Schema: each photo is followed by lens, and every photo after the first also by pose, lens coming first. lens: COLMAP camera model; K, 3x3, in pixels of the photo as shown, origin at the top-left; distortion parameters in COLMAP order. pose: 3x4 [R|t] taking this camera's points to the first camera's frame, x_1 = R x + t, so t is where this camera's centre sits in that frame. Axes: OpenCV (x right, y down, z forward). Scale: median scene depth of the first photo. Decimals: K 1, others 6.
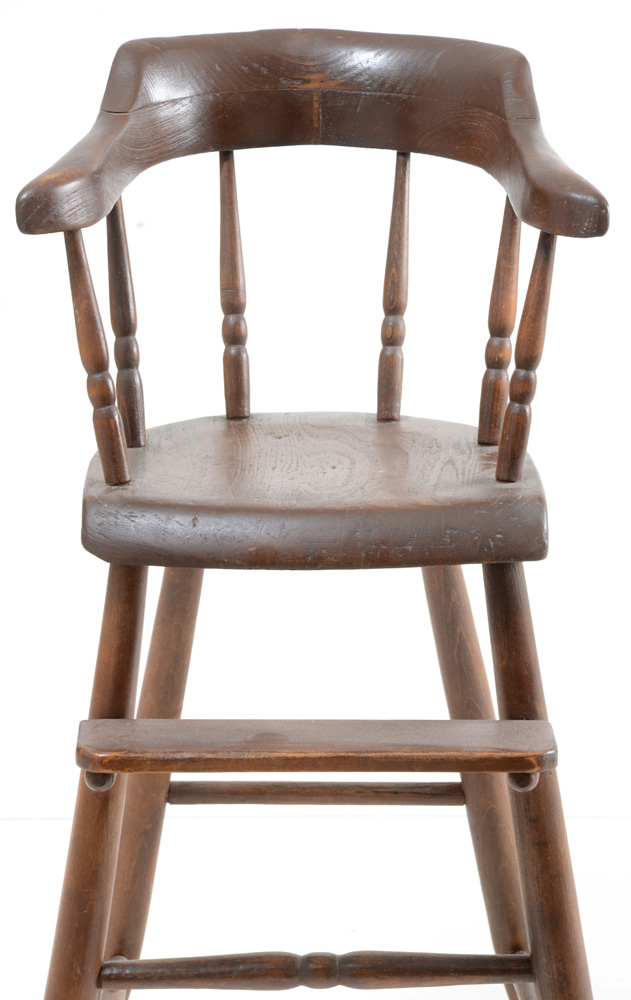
lens RADIAL K [[3976.1, 0, 316.1], [0, 3976.1, 500.1], [0, 0, 1]] dist [-0.097321, 0.000000]
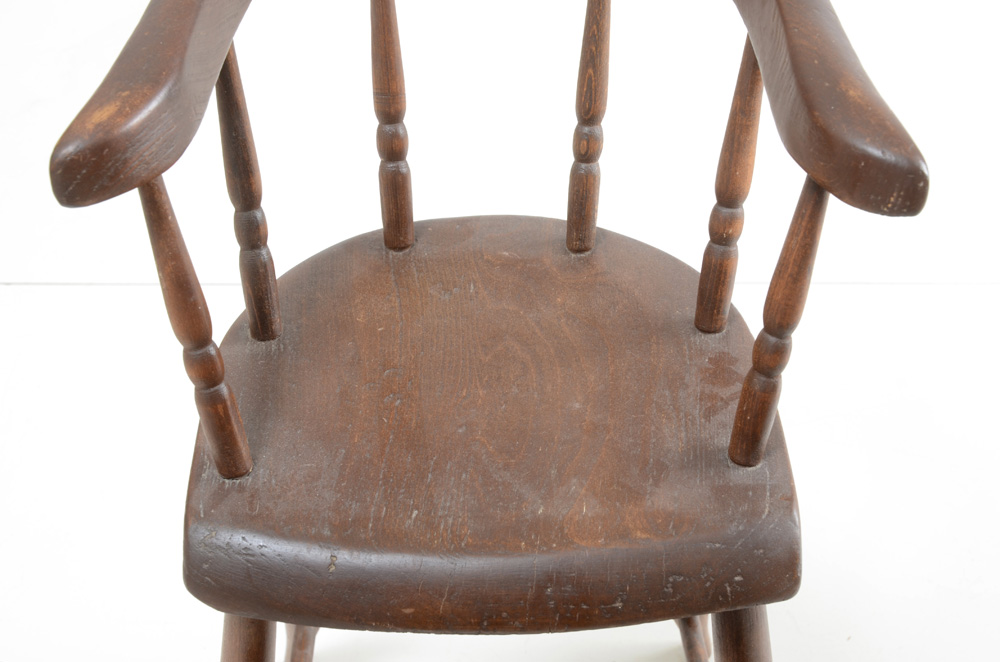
lens RADIAL K [[1983.0, 0, 493.7], [0, 1983.0, 331.4], [0, 0, 1]] dist [0.296667, 0.000000]
pose [[0.999995, -0.001694, 0.002702, -0.001072], [0.000496, 0.919524, 0.393034, -0.172148], [-0.003151, -0.393030, 0.919520, 0.633294]]
